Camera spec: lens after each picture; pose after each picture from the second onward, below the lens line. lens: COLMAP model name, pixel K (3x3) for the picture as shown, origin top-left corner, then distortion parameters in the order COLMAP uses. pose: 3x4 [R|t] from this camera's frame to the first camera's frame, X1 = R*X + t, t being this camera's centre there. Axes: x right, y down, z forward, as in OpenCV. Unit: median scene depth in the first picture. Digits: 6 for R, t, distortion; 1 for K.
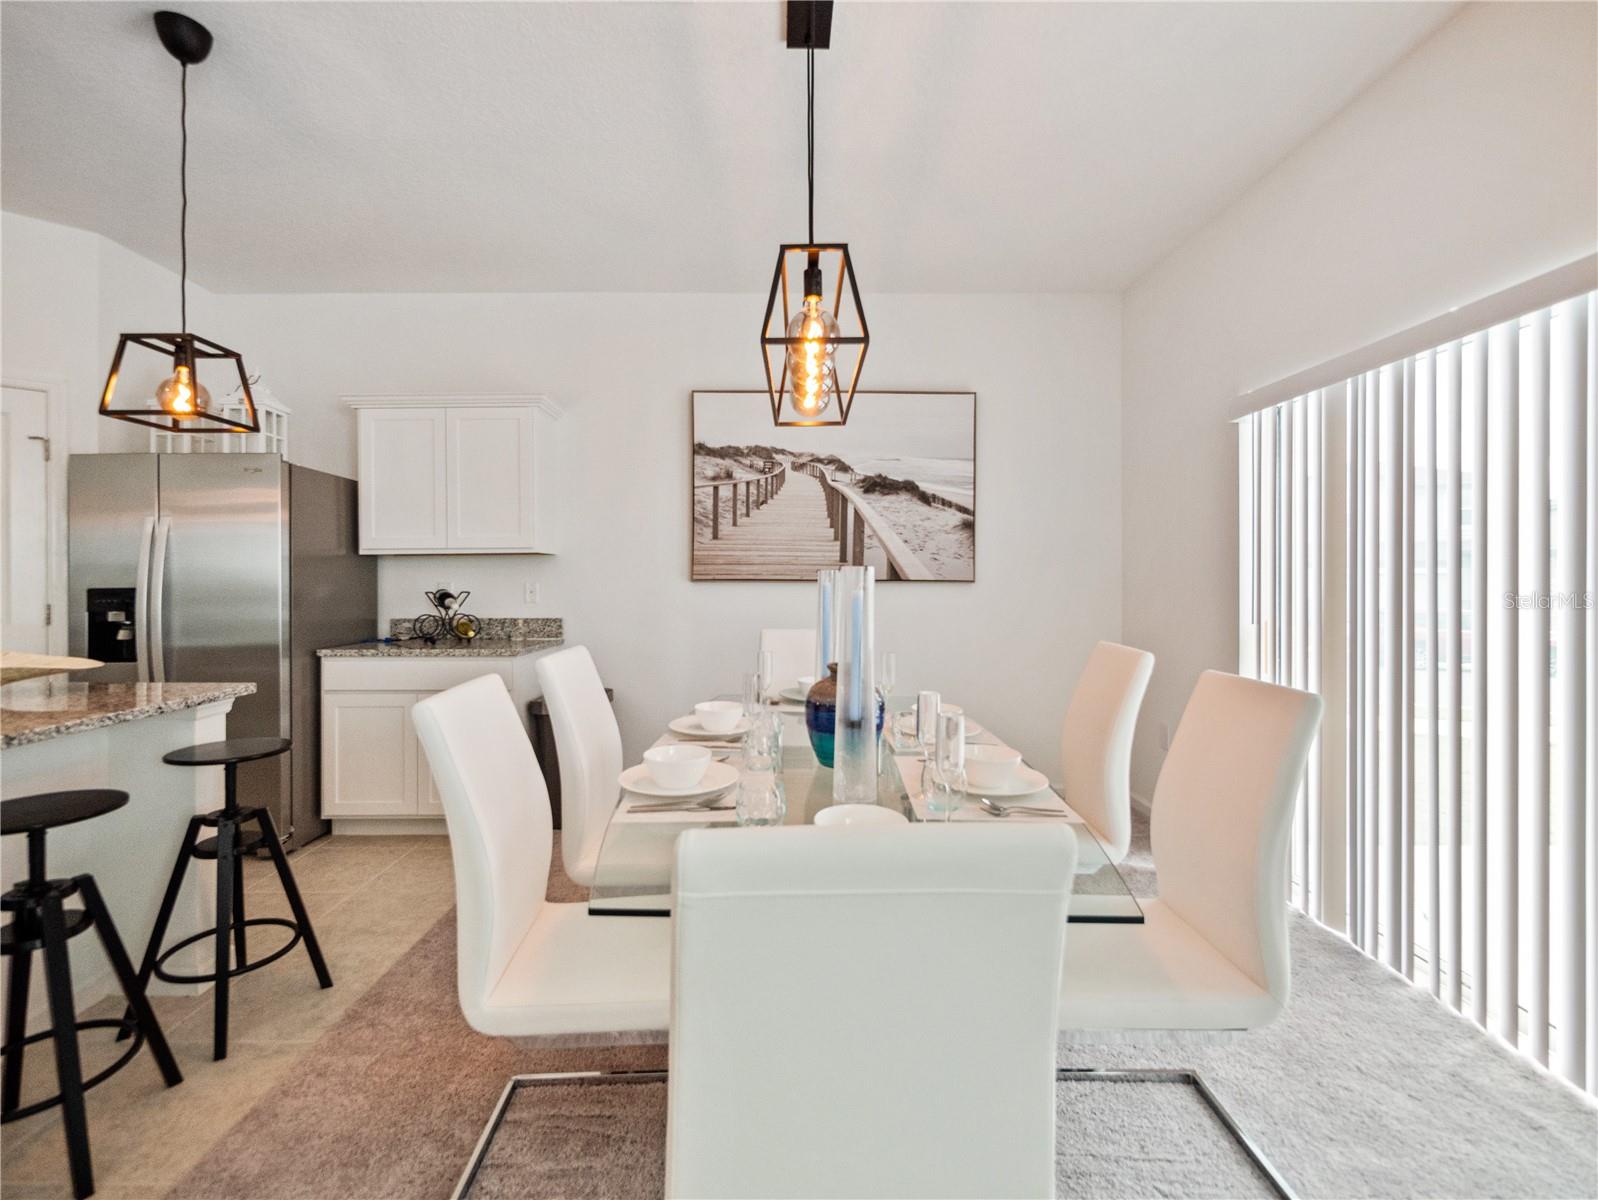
lens RADIAL K [[697.8, 0, 784.3], [0, 697.8, 577.9], [0, 0, 1]] dist [-0.008360, 0.000815]
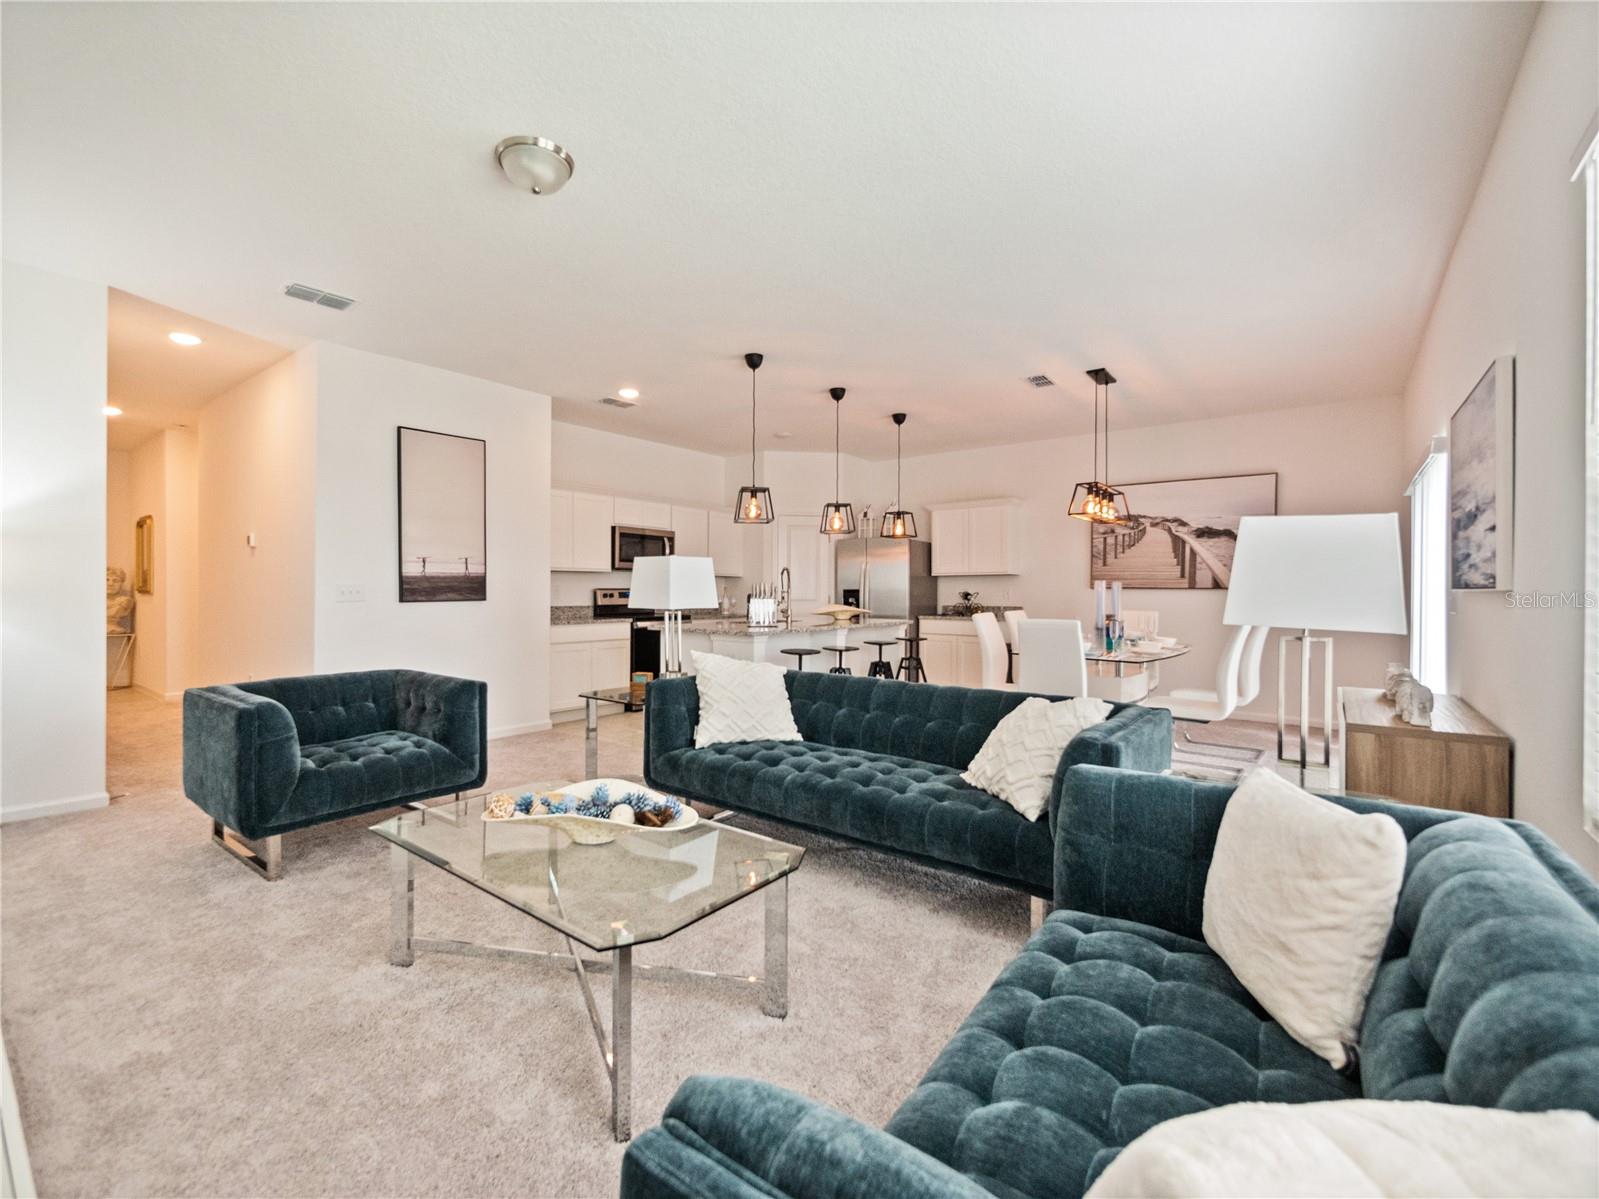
lens RADIAL K [[677.9, 0, 788.7], [0, 677.9, 600.7], [0, 0, 1]] dist [-0.007479, 0.000449]
pose [[0.780527, 0.015345, -0.624934, 0.375889], [-0.006033, 0.999837, 0.017015, 0.011969], [0.625093, -0.009511, 0.780492, -0.942951]]
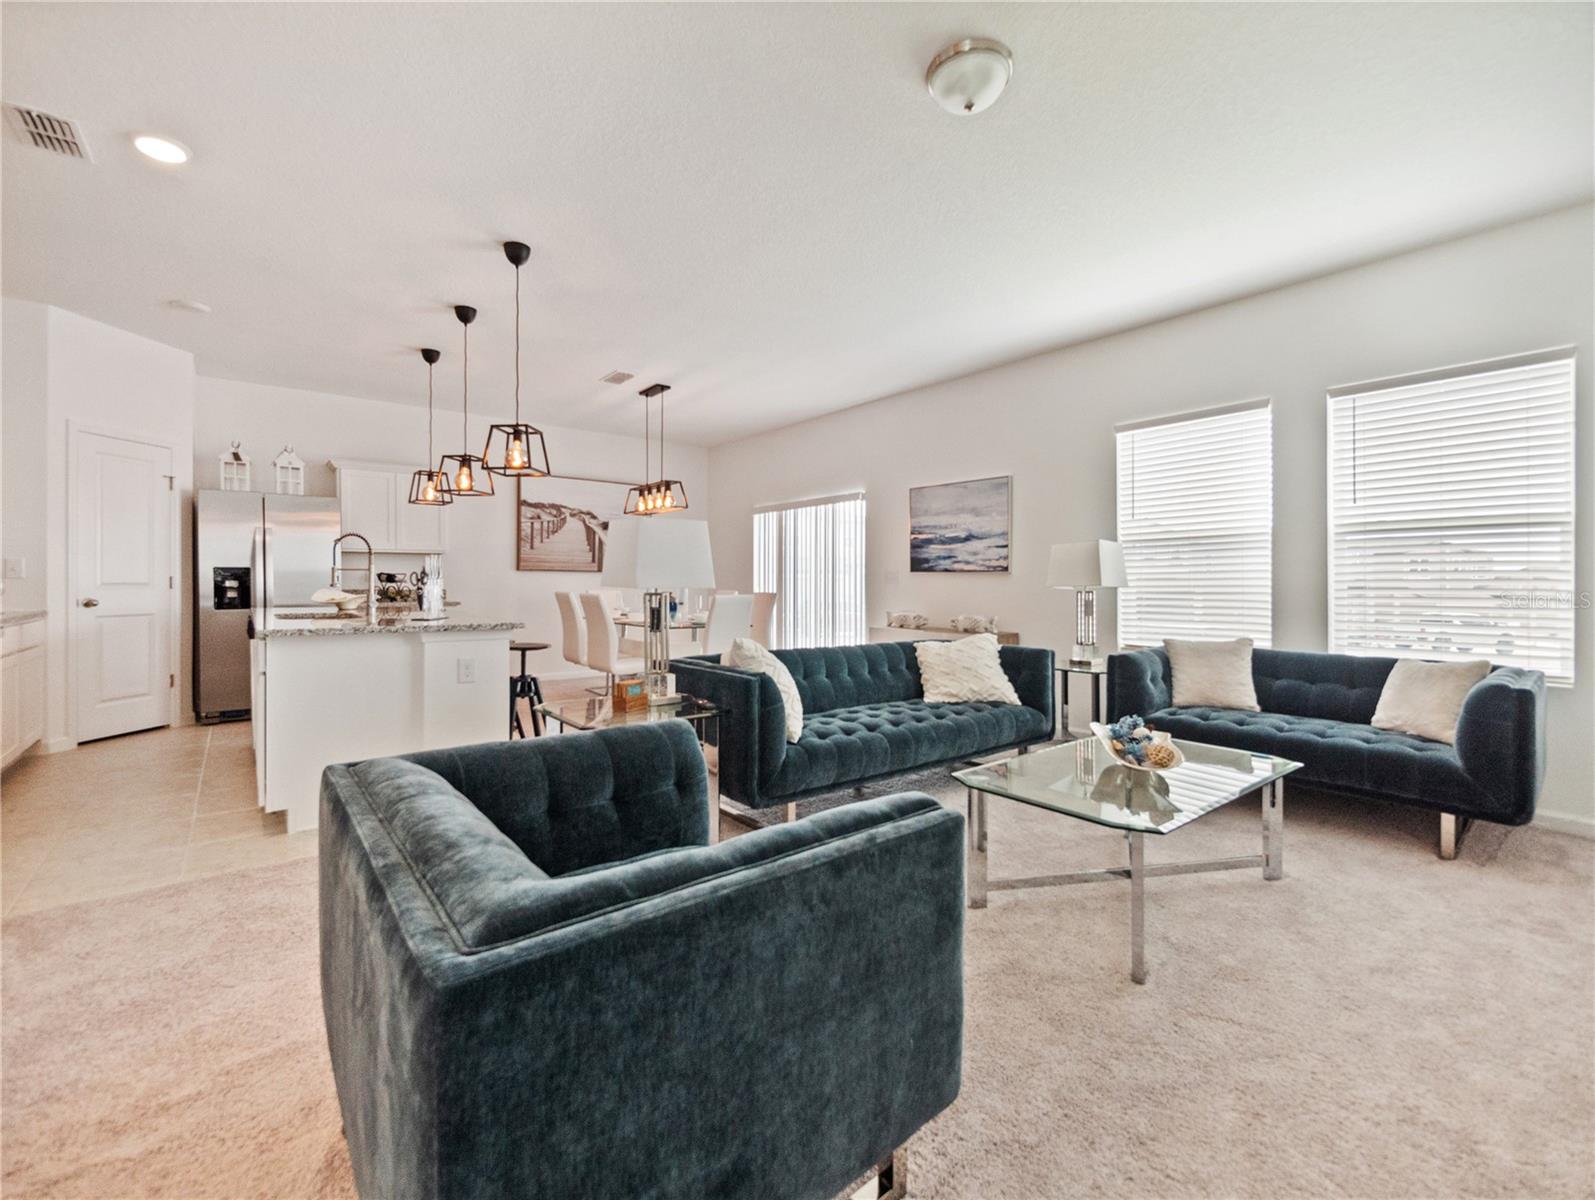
lens RADIAL K [[696.5, 0, 769.8], [0, 696.5, 587.5], [0, 0, 1]] dist [-0.008360, 0.000815]
pose [[0.804464, 0.004204, 0.593986, -0.726090], [-0.011232, 0.999904, 0.008136, 0.029480], [-0.593895, -0.013216, 0.804434, -0.985064]]
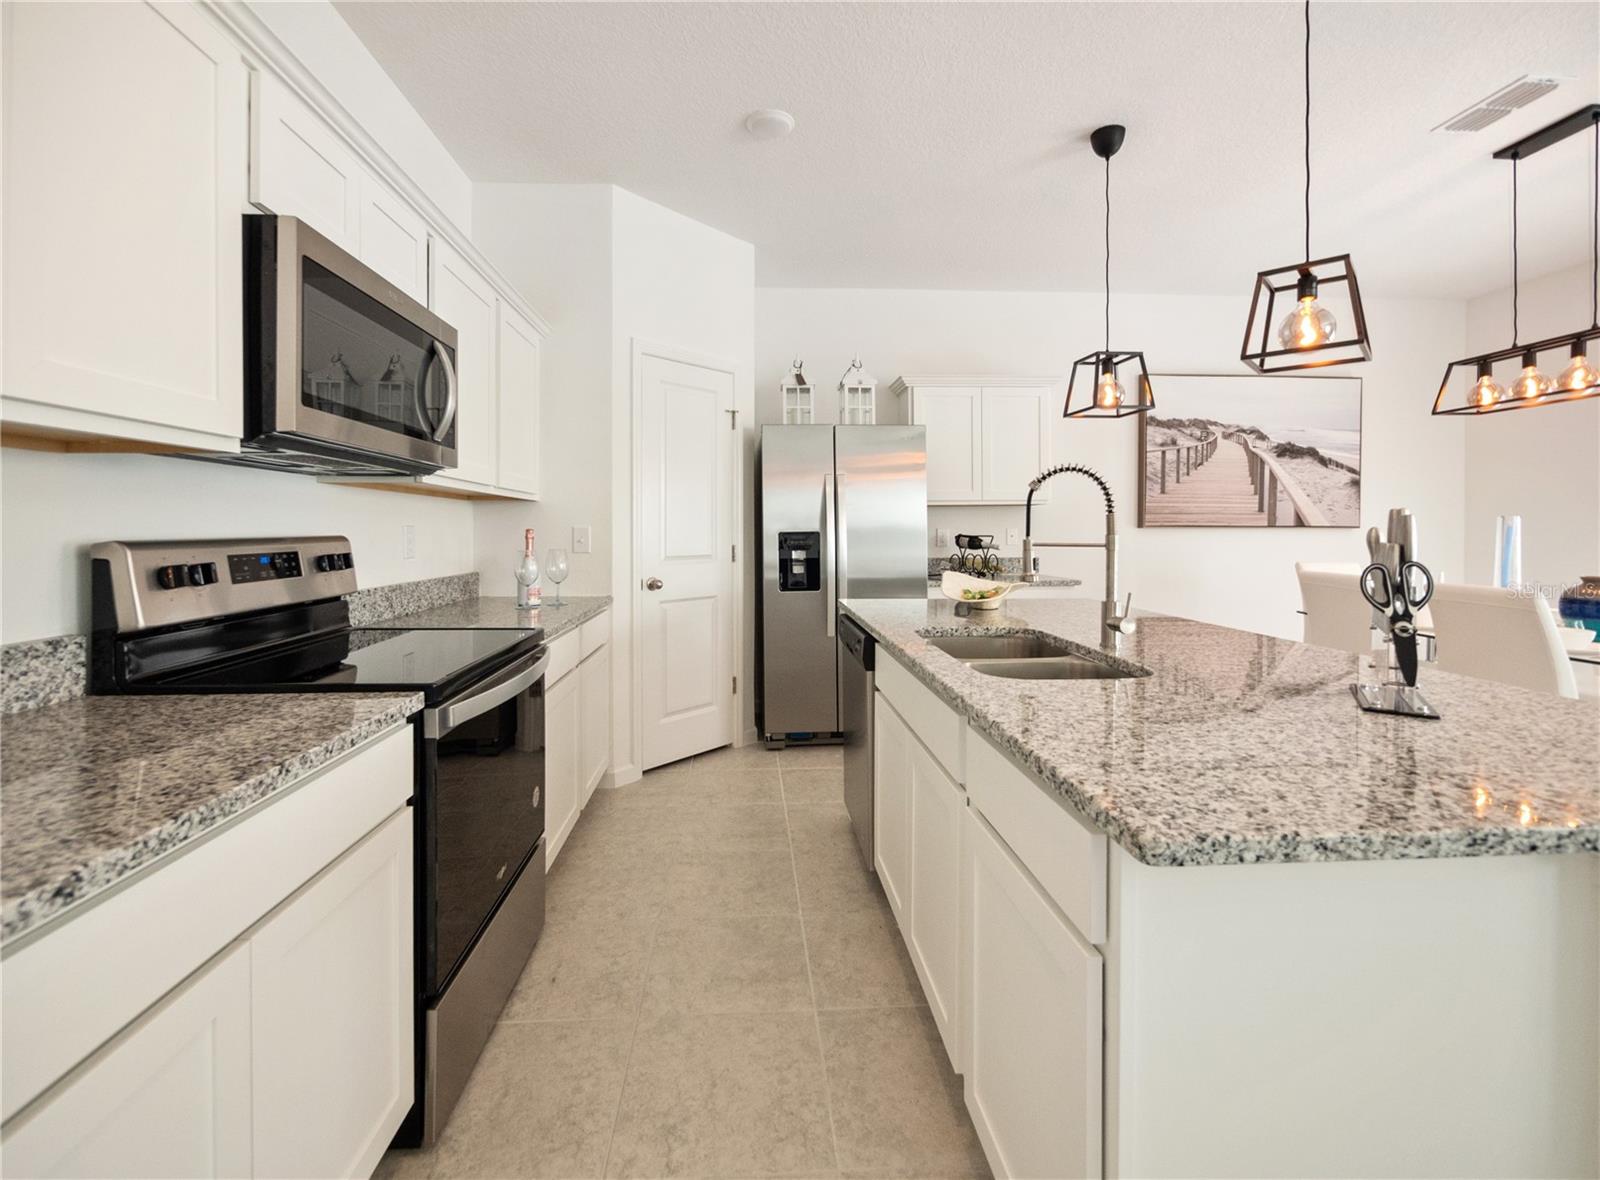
lens RADIAL K [[678.3, 0, 765.0], [0, 678.3, 531.2], [0, 0, 1]] dist [-0.007479, 0.000449]
pose [[0.999694, 0.000560, 0.024728, -0.841517], [-0.000710, 0.999981, 0.006046, 0.005270], [-0.024724, -0.006061, 0.999676, -0.194178]]
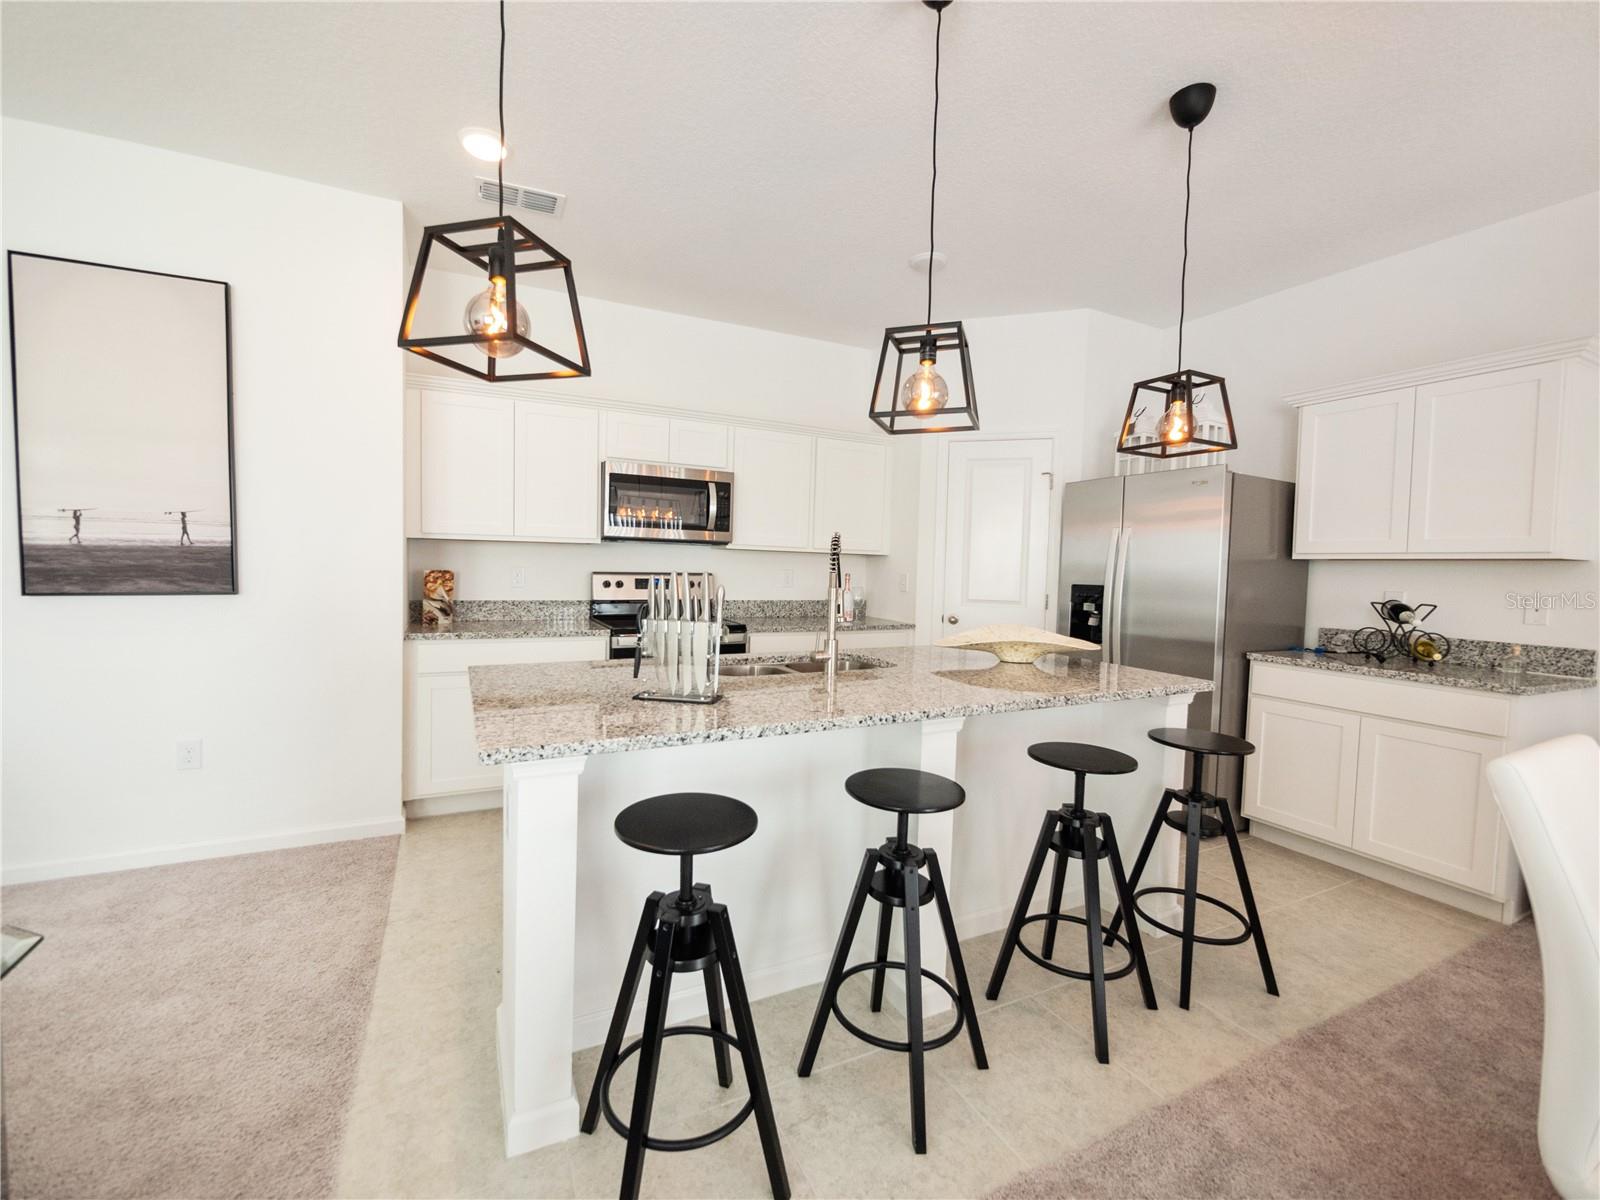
lens RADIAL K [[678.3, 0, 792.4], [0, 678.3, 592.9], [0, 0, 1]] dist [-0.007479, 0.000449]
pose [[0.435496, 0.052966, -0.898631, -0.062918], [-0.025786, 0.998592, 0.046361, -0.011215], [0.899821, 0.002982, 0.436249, -0.032803]]
